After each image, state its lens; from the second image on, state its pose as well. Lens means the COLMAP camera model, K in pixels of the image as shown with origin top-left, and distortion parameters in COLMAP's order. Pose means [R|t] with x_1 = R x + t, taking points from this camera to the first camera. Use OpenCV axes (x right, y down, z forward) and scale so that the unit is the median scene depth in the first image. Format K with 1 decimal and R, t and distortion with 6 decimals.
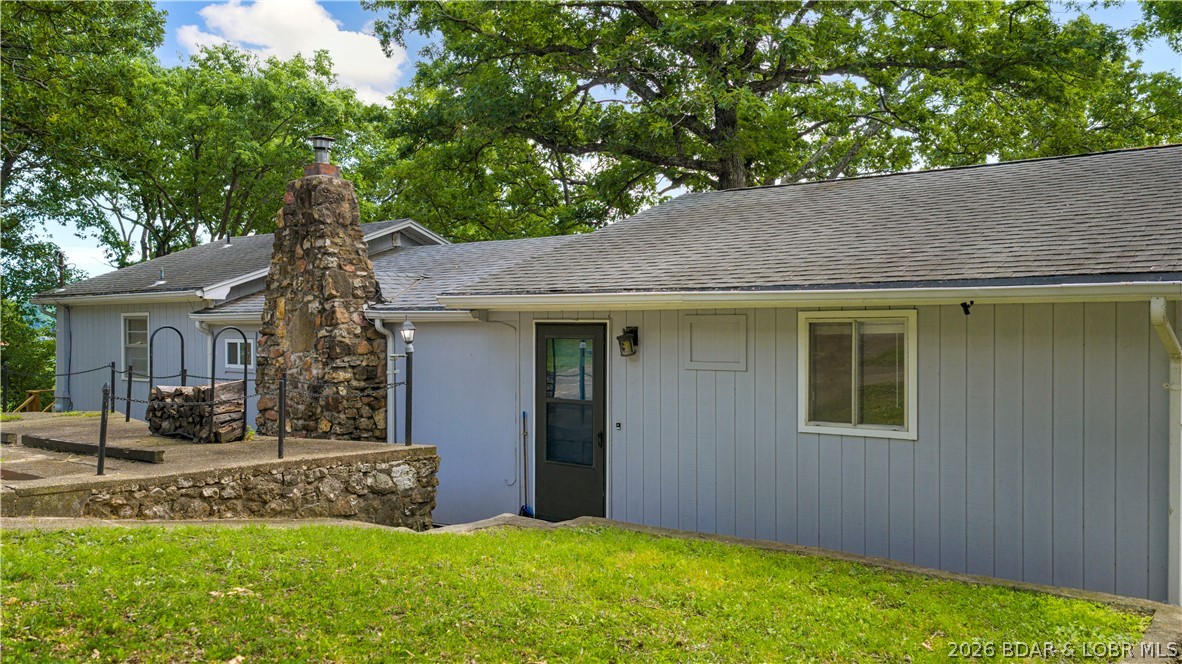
lens RADIAL K [[982.2, 0, 590.0], [0, 982.2, 332.0], [0, 0, 1]] dist [0.030965, -0.007778]
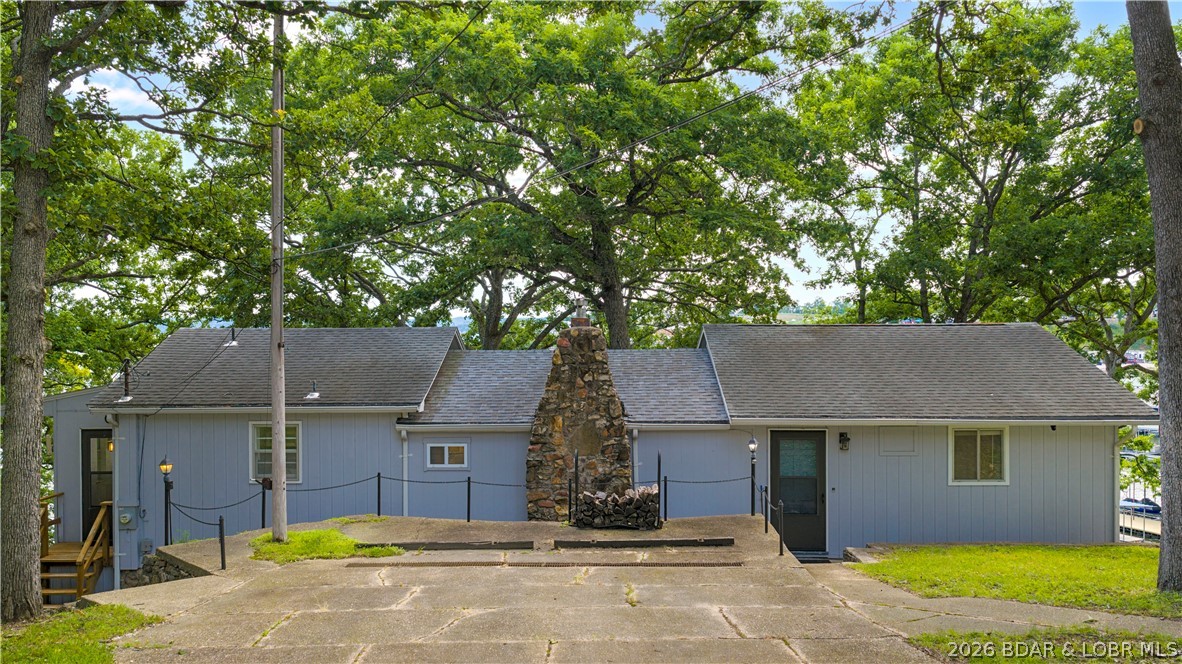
lens RADIAL K [[982.2, 0, 594.6], [0, 982.2, 343.3], [0, 0, 1]] dist [0.030965, -0.007778]
pose [[0.784920, -0.012725, 0.619466, -1.285717], [0.006105, 0.999899, 0.012805, -0.175840], [-0.619566, -0.006269, 0.784919, -0.099118]]
